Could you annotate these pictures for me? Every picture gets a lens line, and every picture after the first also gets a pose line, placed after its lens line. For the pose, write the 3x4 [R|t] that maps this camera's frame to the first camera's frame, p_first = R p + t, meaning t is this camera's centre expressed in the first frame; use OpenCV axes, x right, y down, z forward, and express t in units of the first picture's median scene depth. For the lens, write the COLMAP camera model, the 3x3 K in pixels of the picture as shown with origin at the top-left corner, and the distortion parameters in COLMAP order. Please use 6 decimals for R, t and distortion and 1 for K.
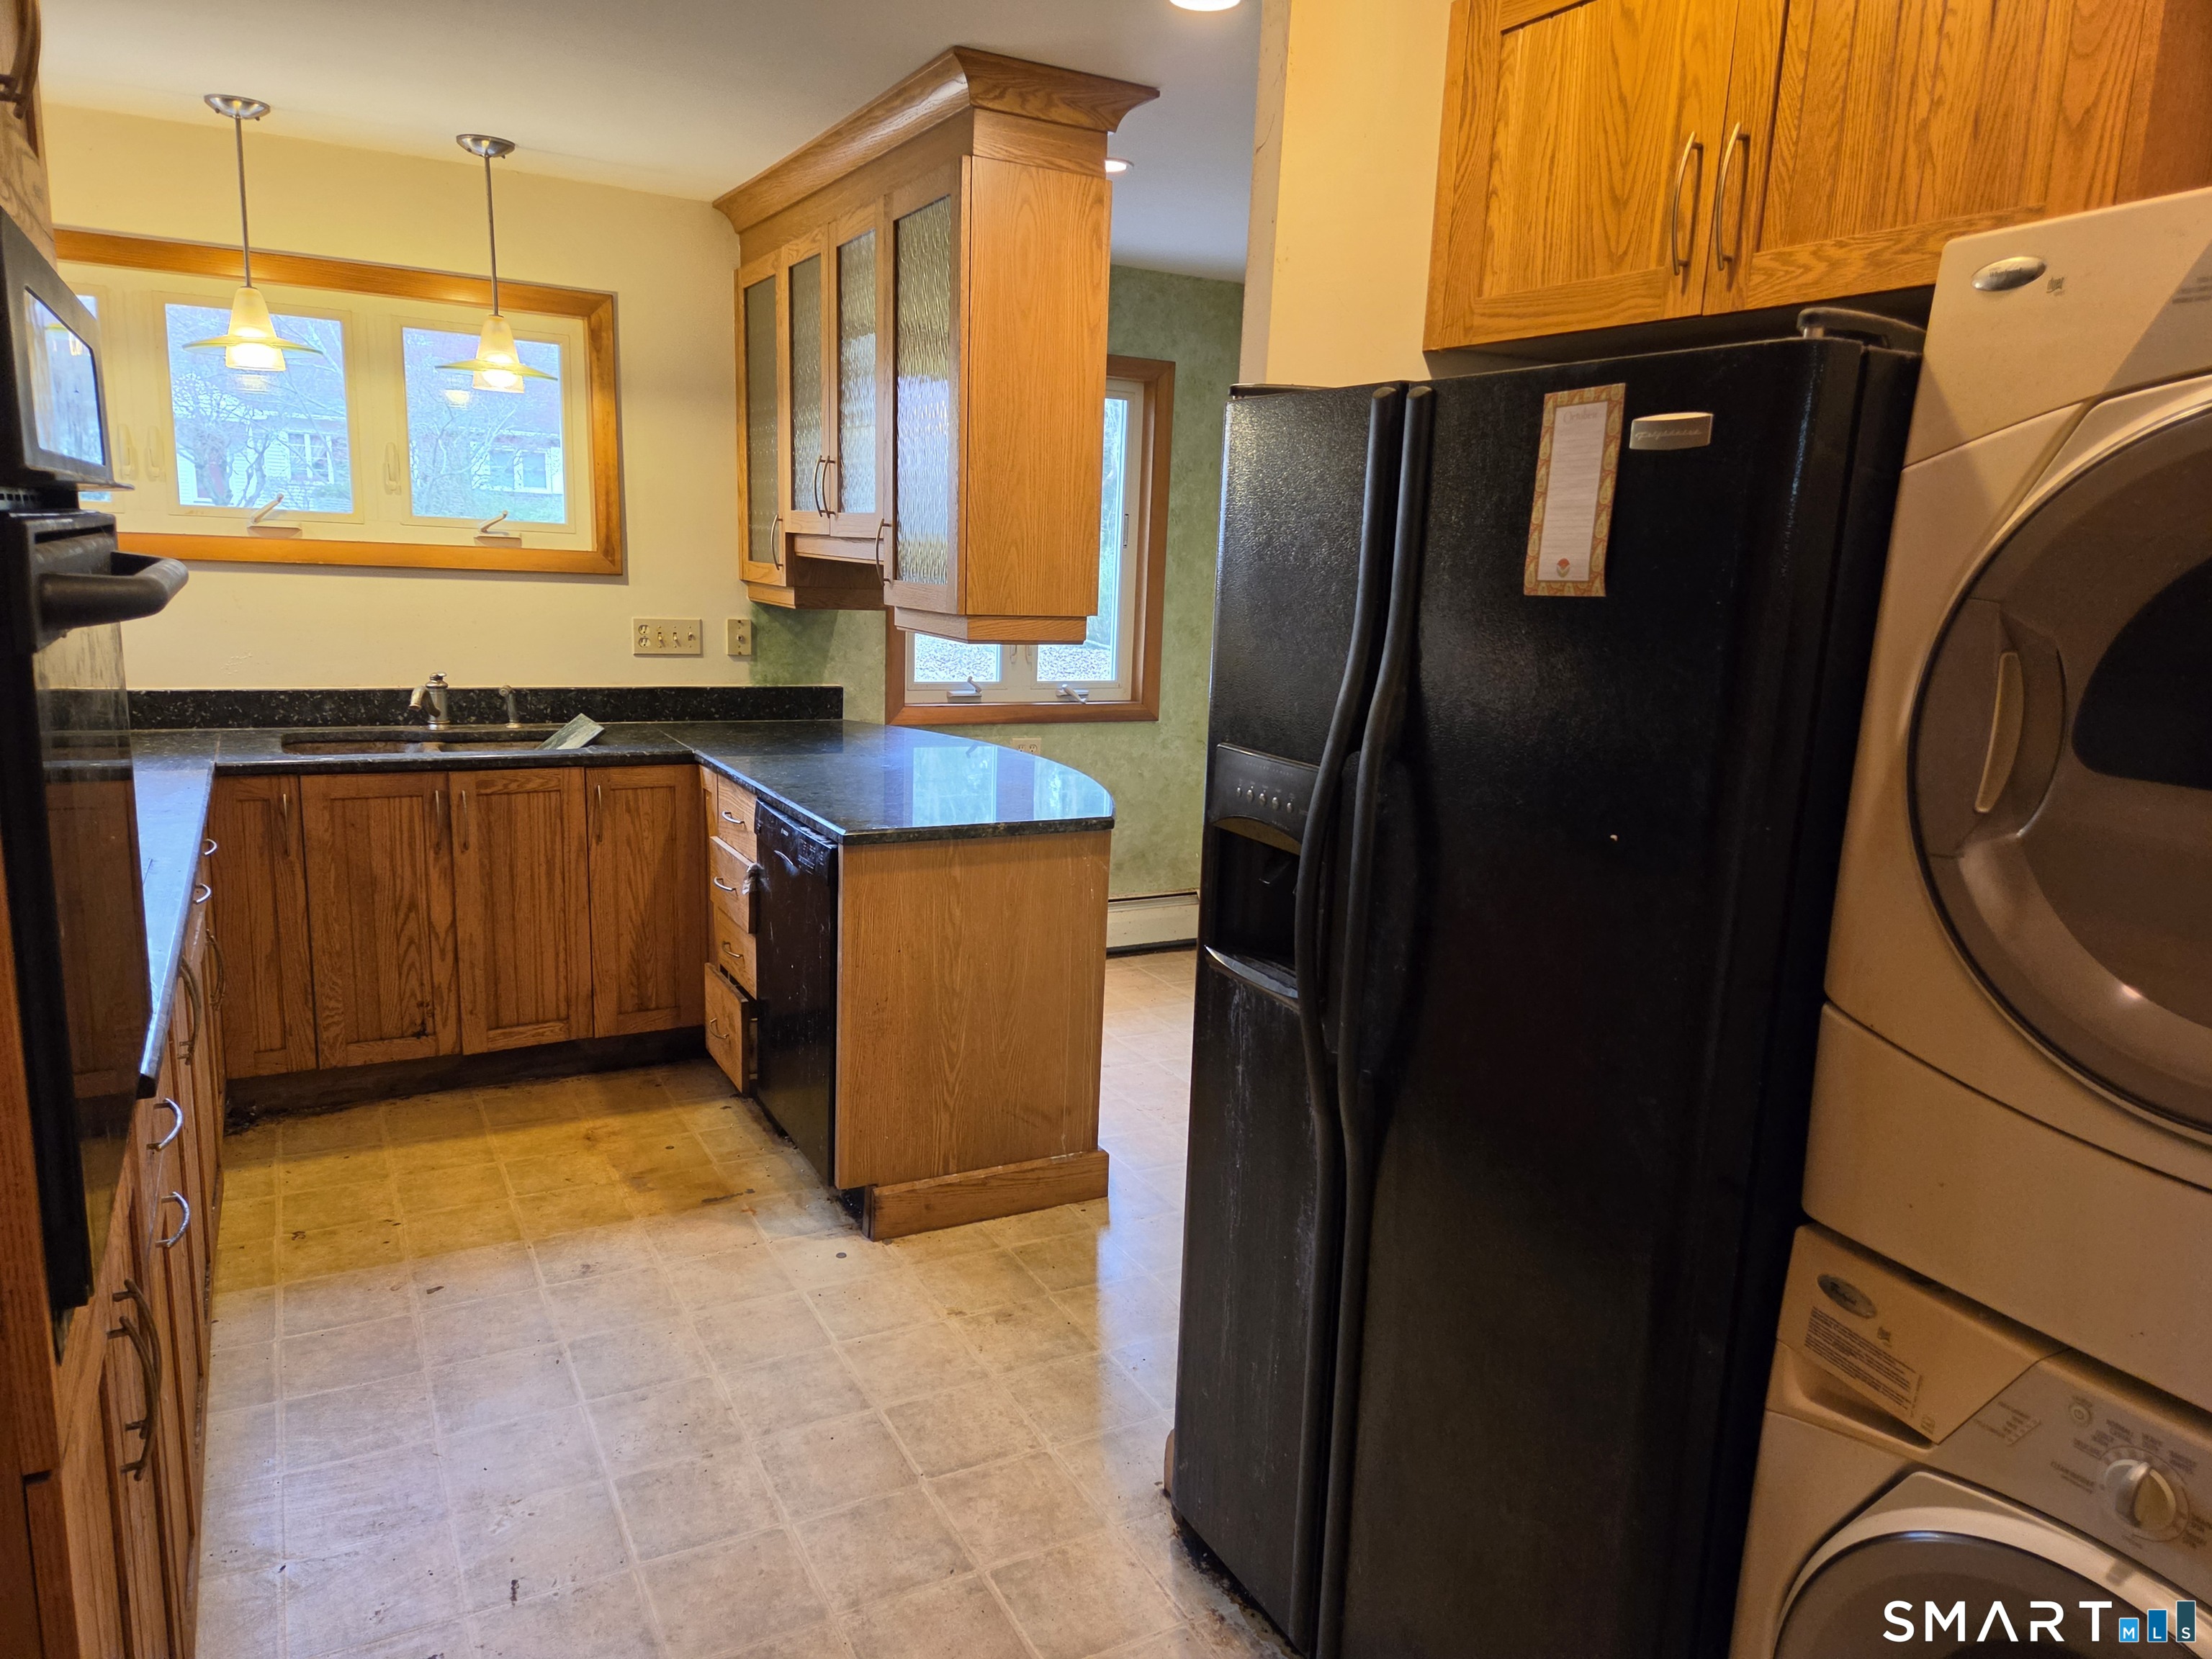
lens RADIAL K [[1487.0, 0, 1107.8], [0, 1487.0, 840.8], [0, 0, 1]] dist [0.071554, -0.060246]
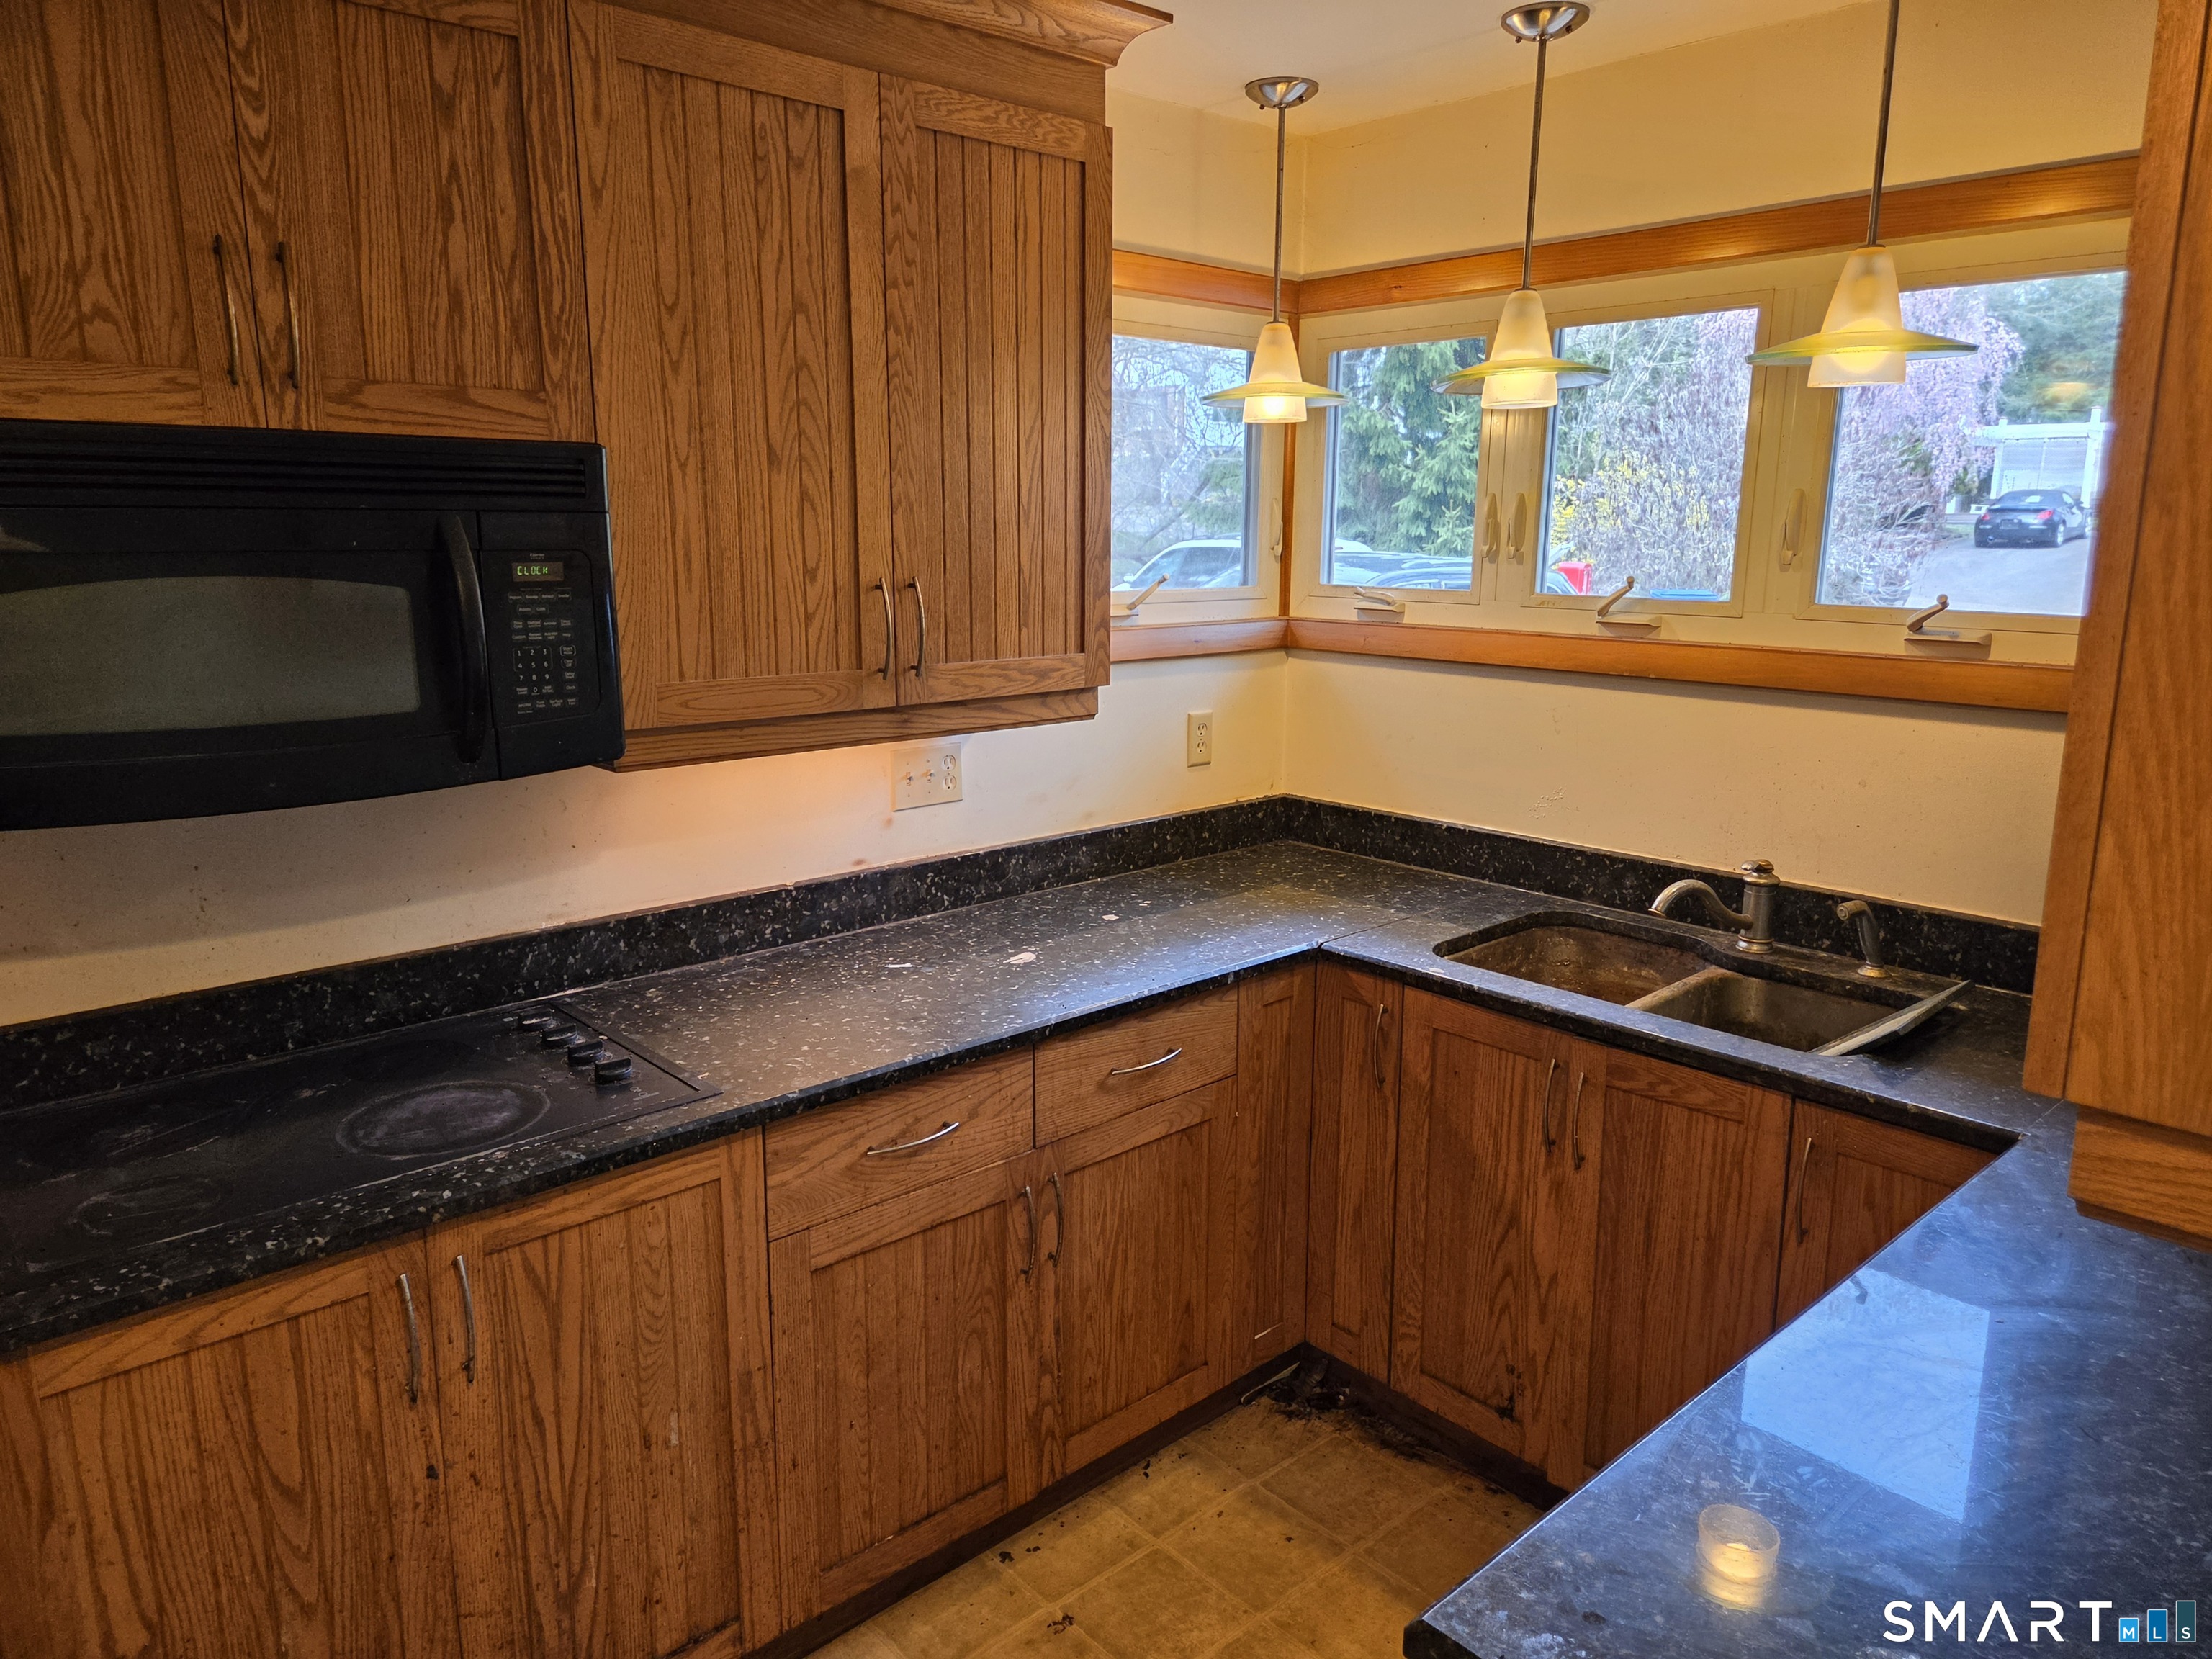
lens RADIAL K [[1487.0, 0, 1140.8], [0, 1487.0, 816.5], [0, 0, 1]] dist [0.071554, -0.060246]
pose [[0.237015, 0.152791, -0.959416, 0.075537], [-0.182776, 0.976933, 0.110428, -0.146658], [0.954158, 0.149185, 0.259475, 0.584042]]
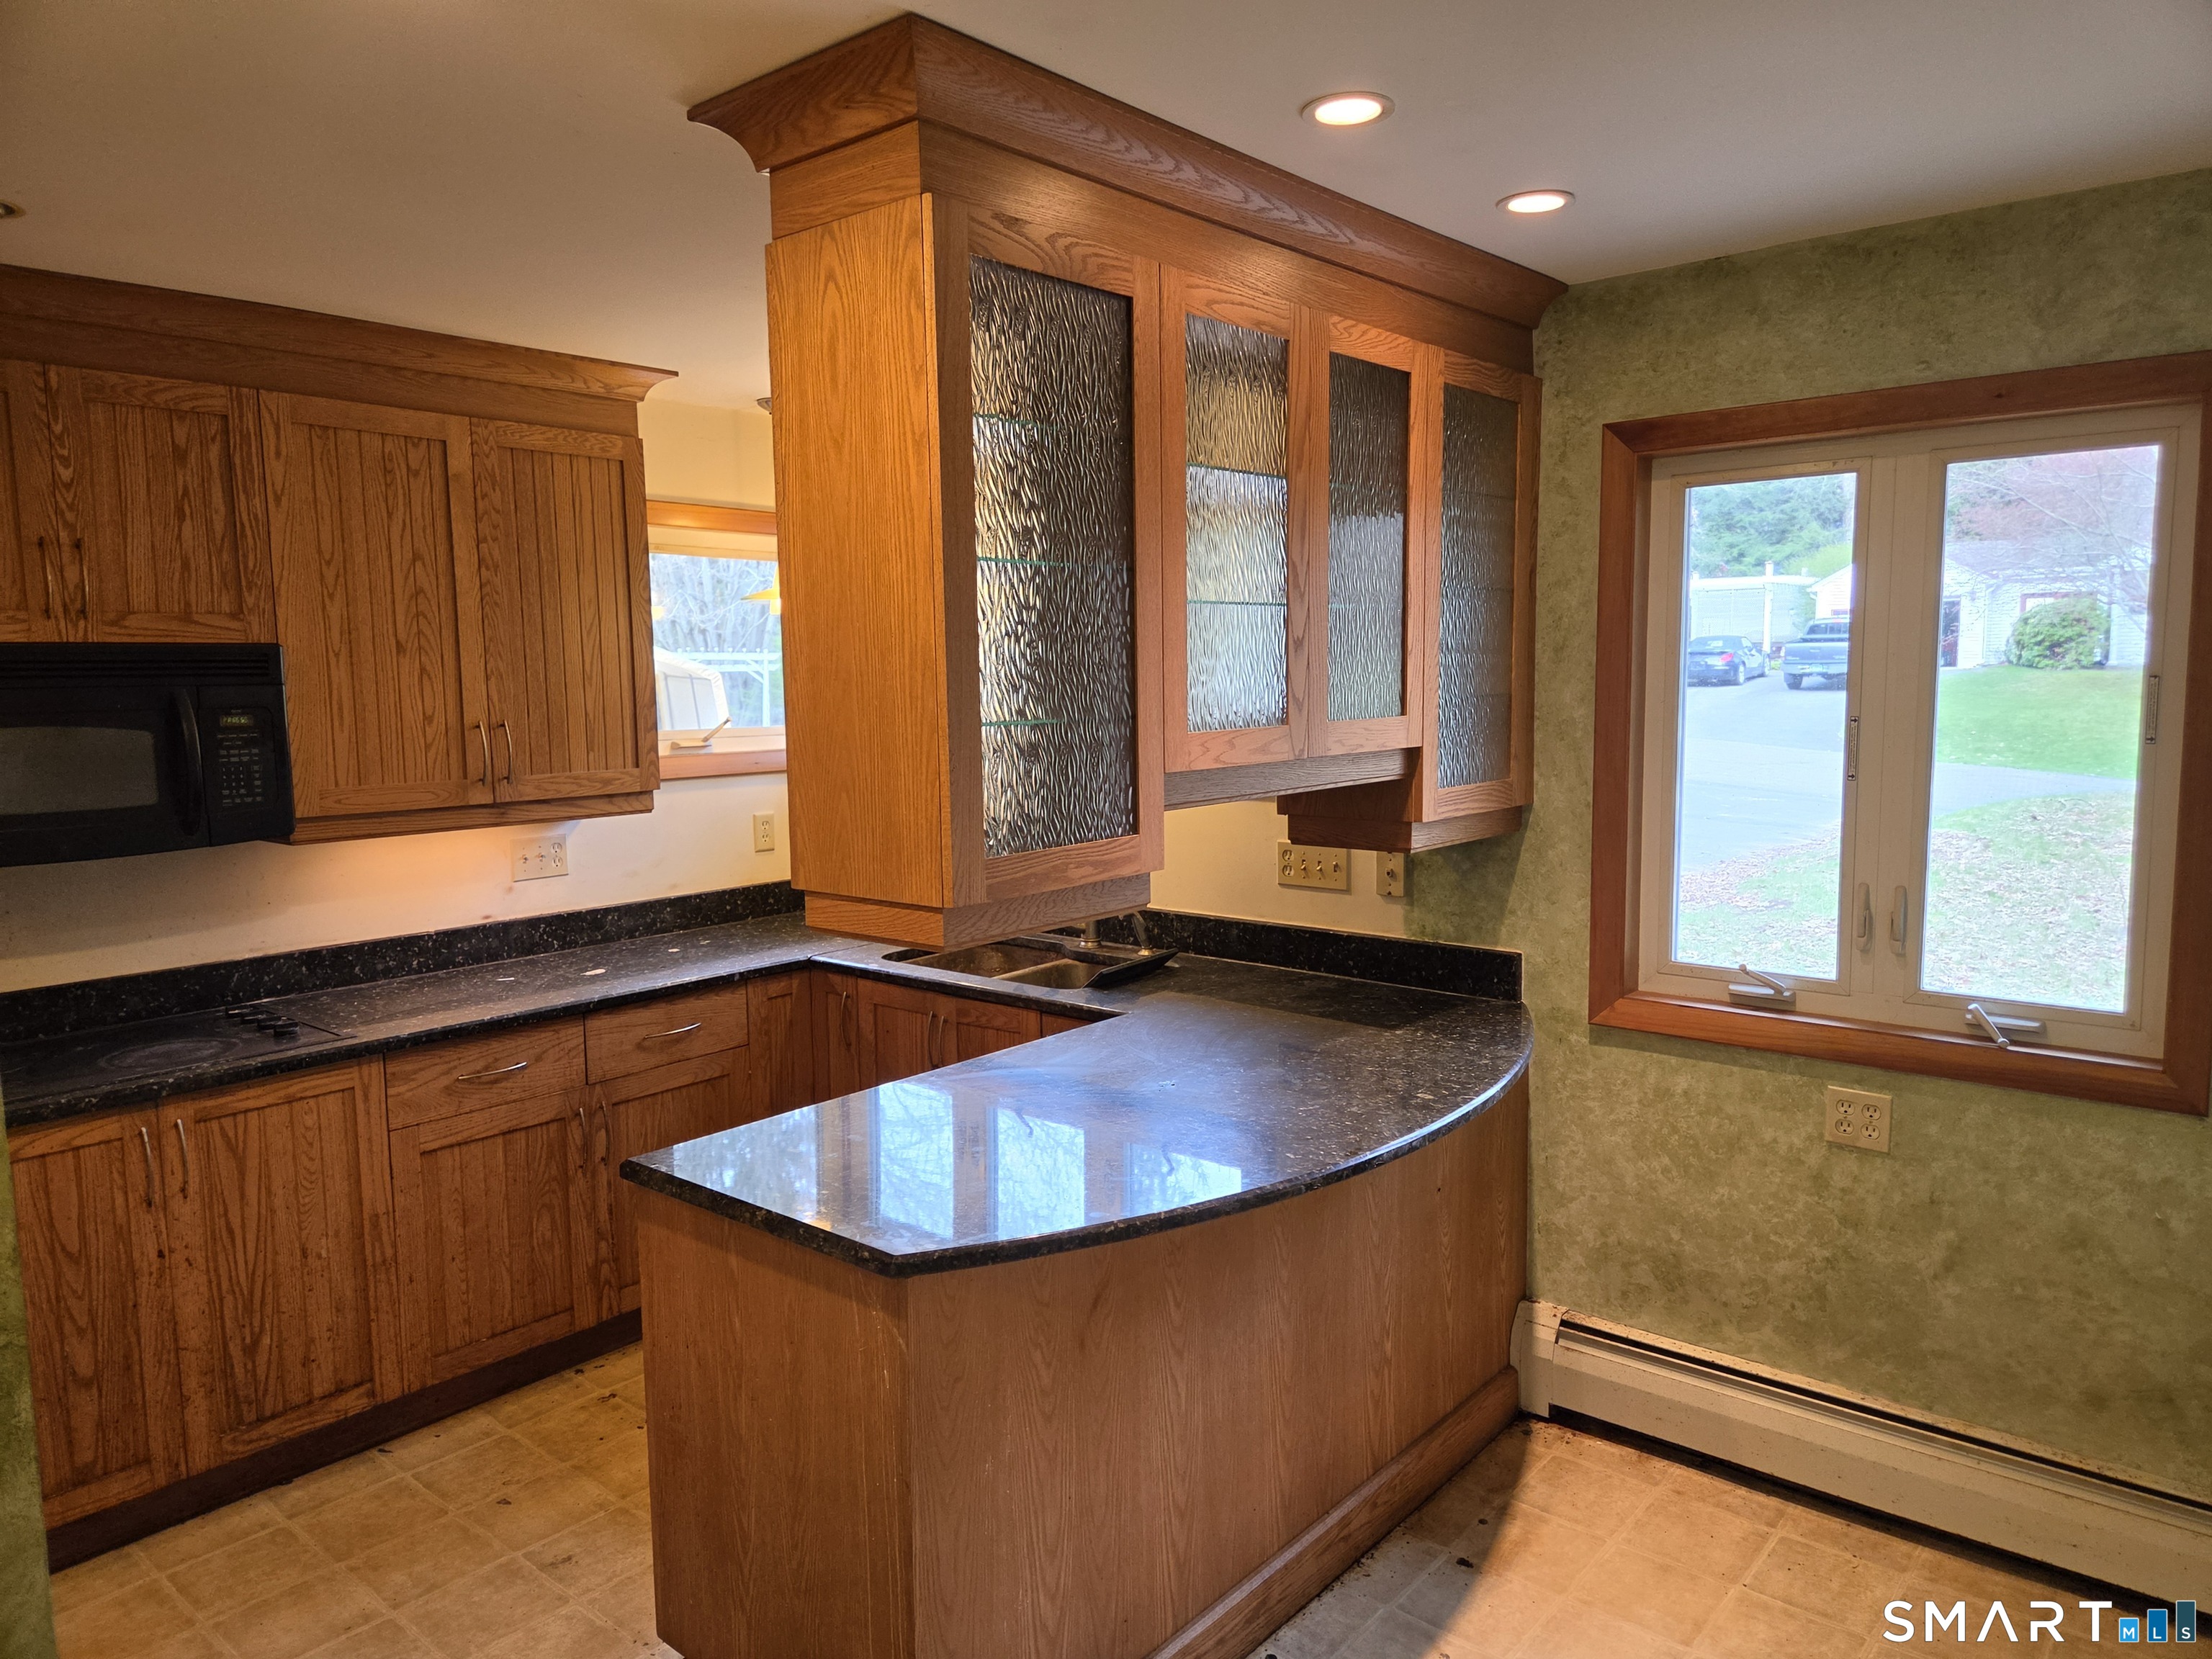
lens RADIAL K [[1487.0, 0, 1137.9], [0, 1487.0, 827.6], [0, 0, 1]] dist [0.071554, -0.060246]
pose [[0.356815, 0.054679, -0.932573, 0.439920], [-0.152478, 0.988307, -0.000393, -0.150791], [0.921647, 0.142337, 0.360980, 0.663458]]
